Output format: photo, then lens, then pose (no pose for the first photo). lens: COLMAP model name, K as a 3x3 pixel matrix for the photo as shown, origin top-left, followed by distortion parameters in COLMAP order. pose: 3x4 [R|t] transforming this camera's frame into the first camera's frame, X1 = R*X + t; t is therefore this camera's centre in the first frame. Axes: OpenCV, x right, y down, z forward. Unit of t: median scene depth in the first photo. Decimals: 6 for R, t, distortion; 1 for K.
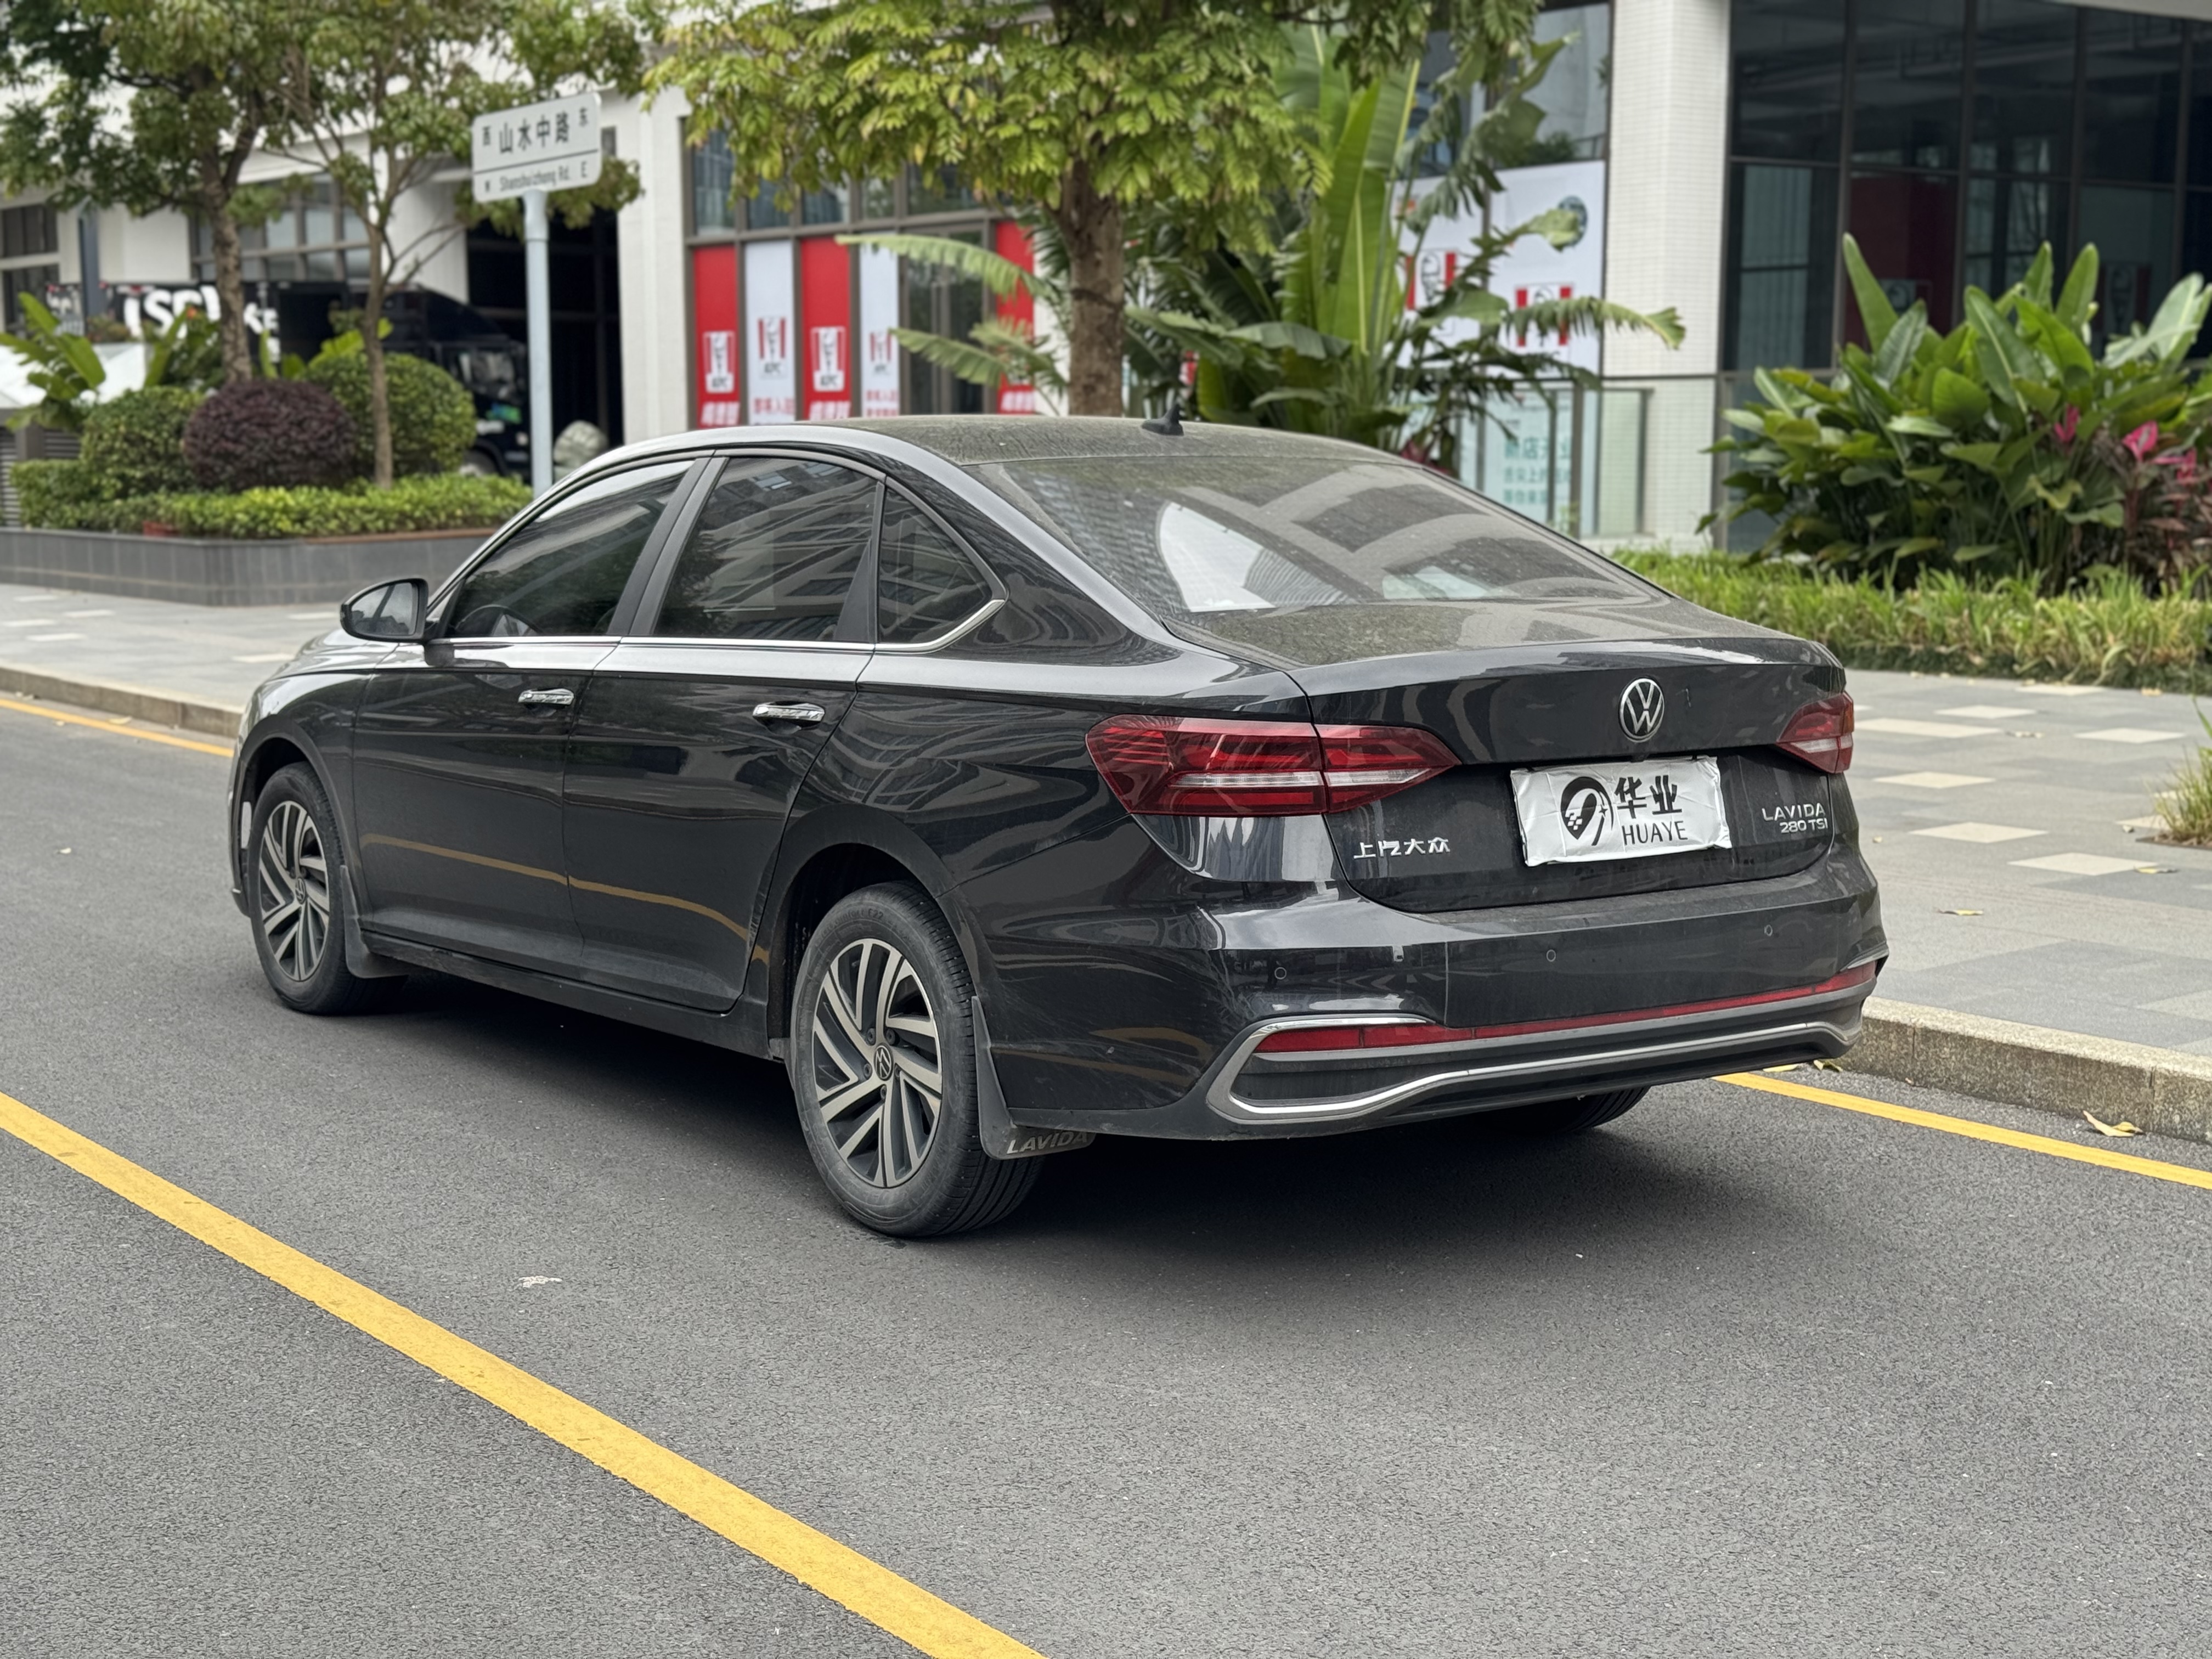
lens RADIAL K [[3109.6, 0, 1111.0], [0, 3109.6, 906.0], [0, 0, 1]] dist [0.115471, 0.000000]
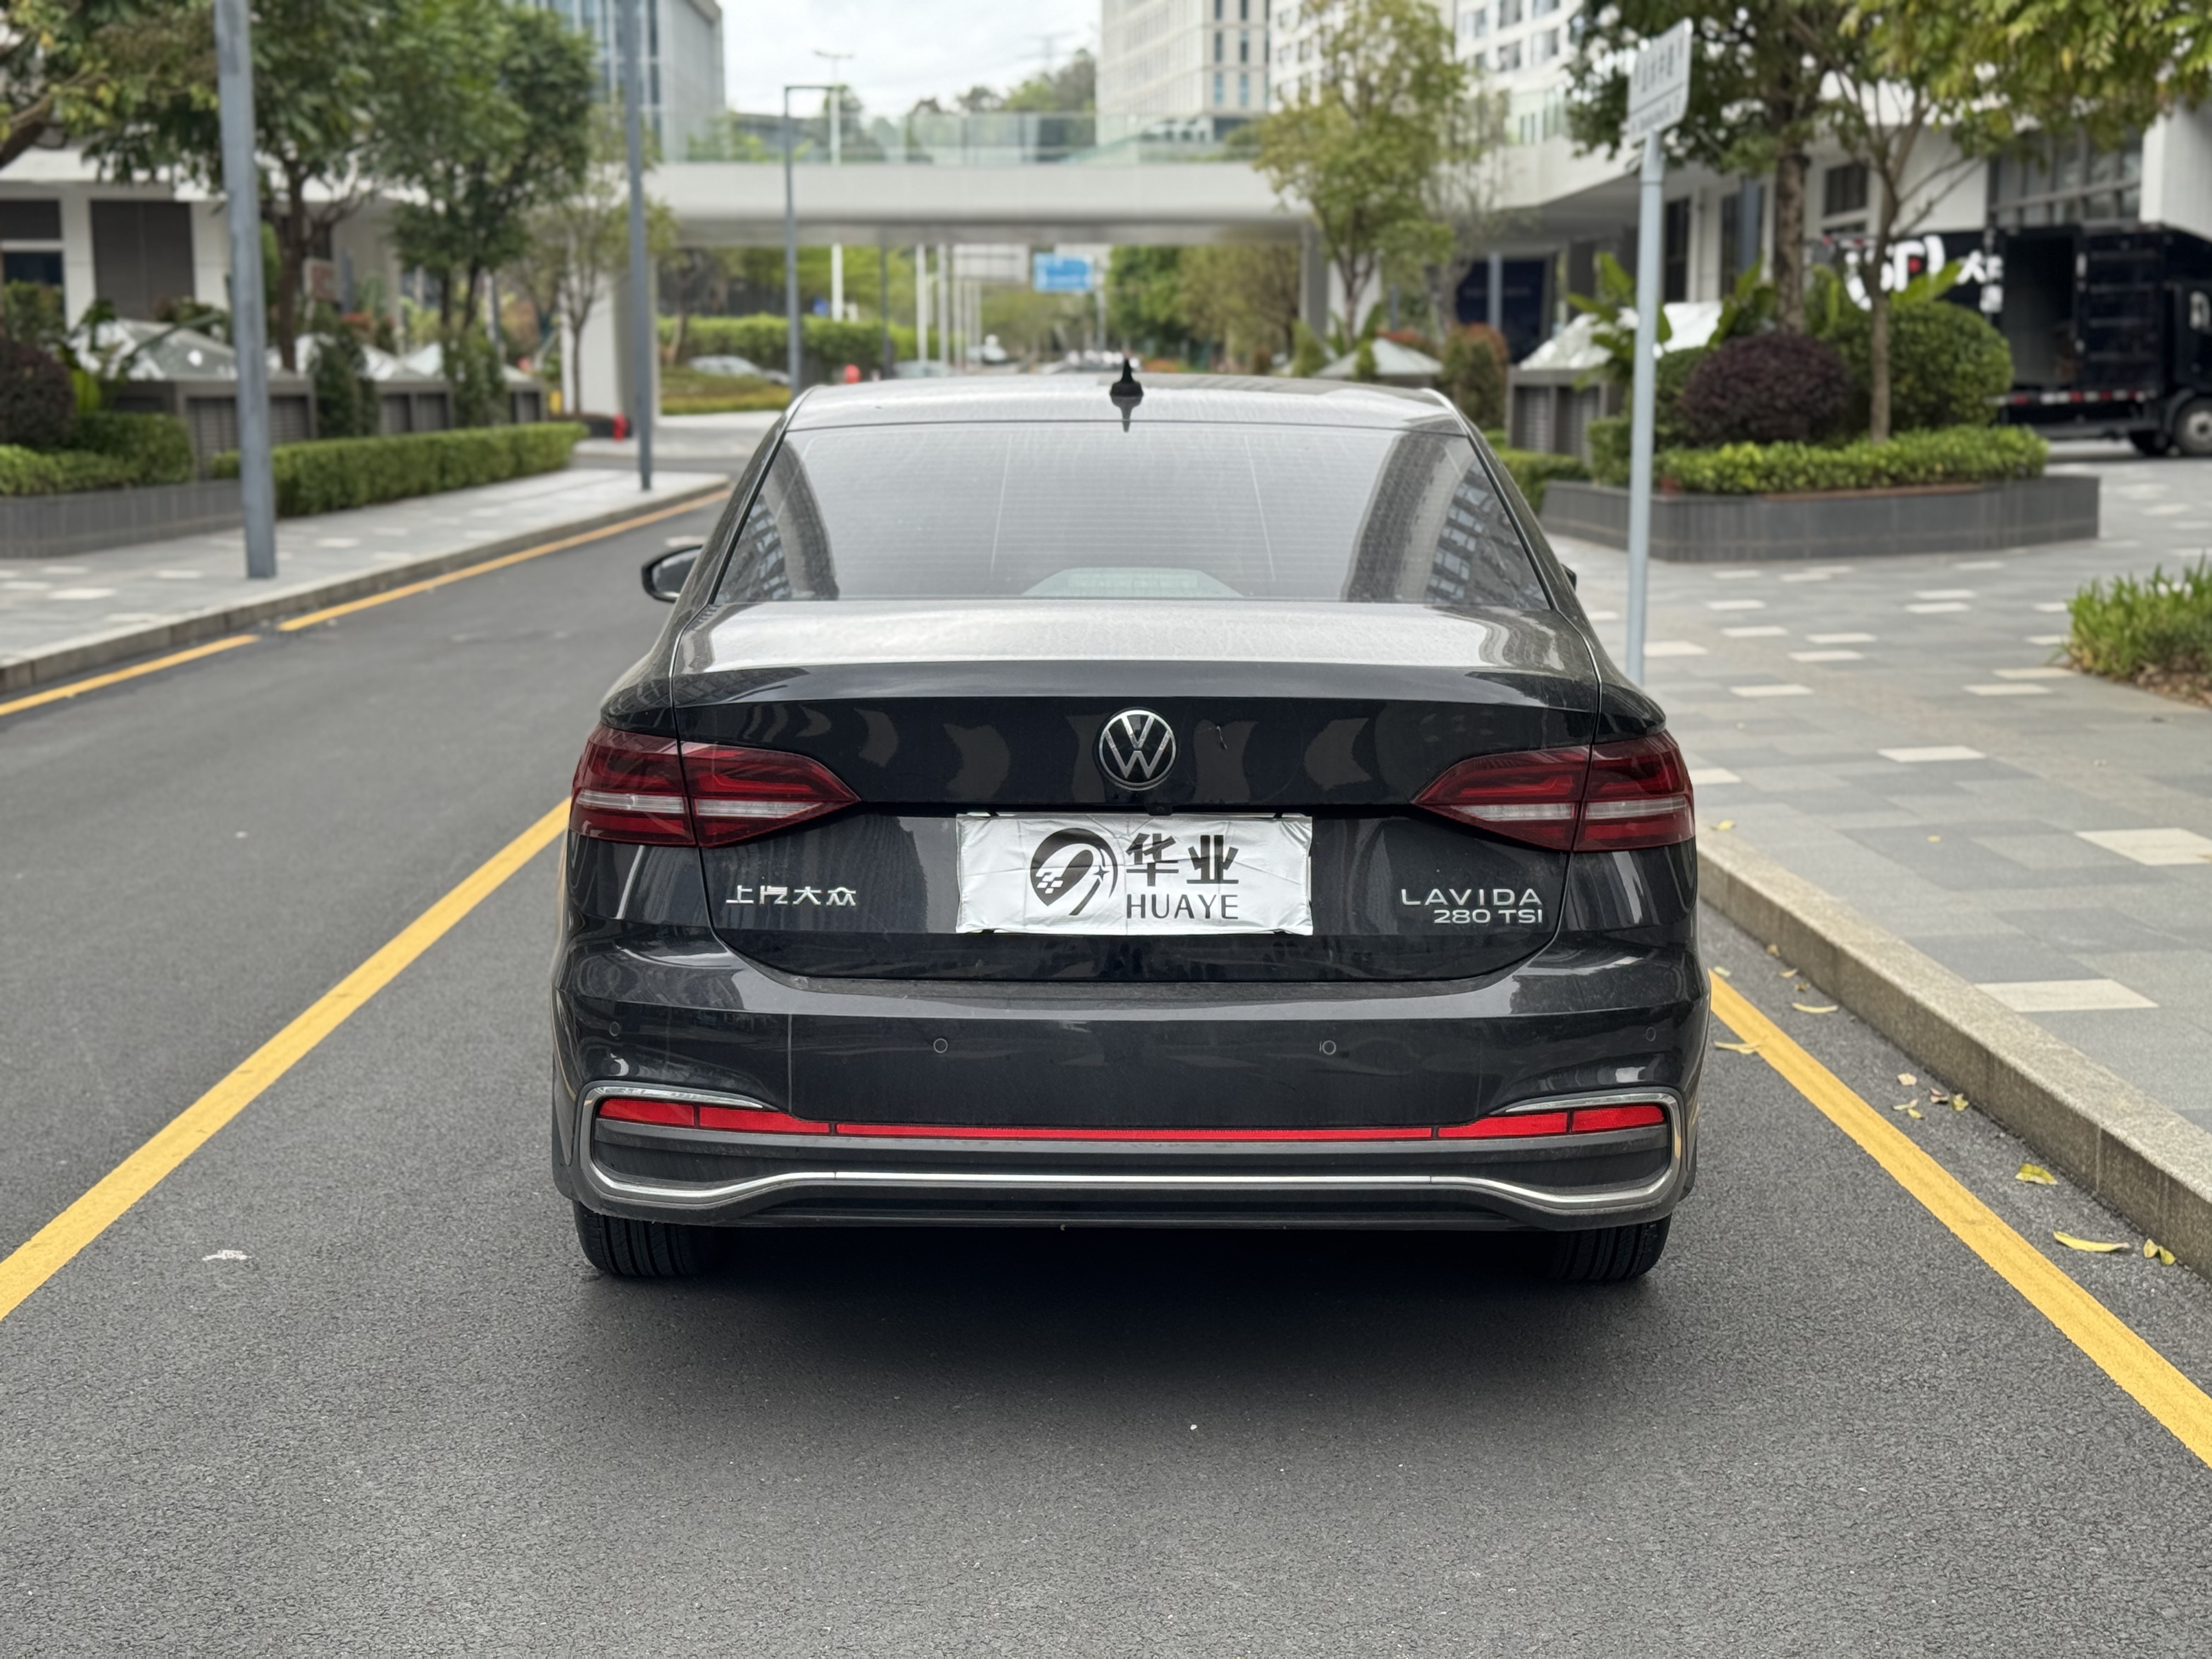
lens RADIAL K [[3109.6, 0, 1083.3], [0, 3109.6, 844.3], [0, 0, 1]] dist [0.115471, 0.000000]
pose [[0.813785, 0.080330, -0.575587, 0.141134], [-0.082393, 0.996344, 0.022562, -0.012792], [0.575295, 0.029064, 0.817429, 0.080512]]
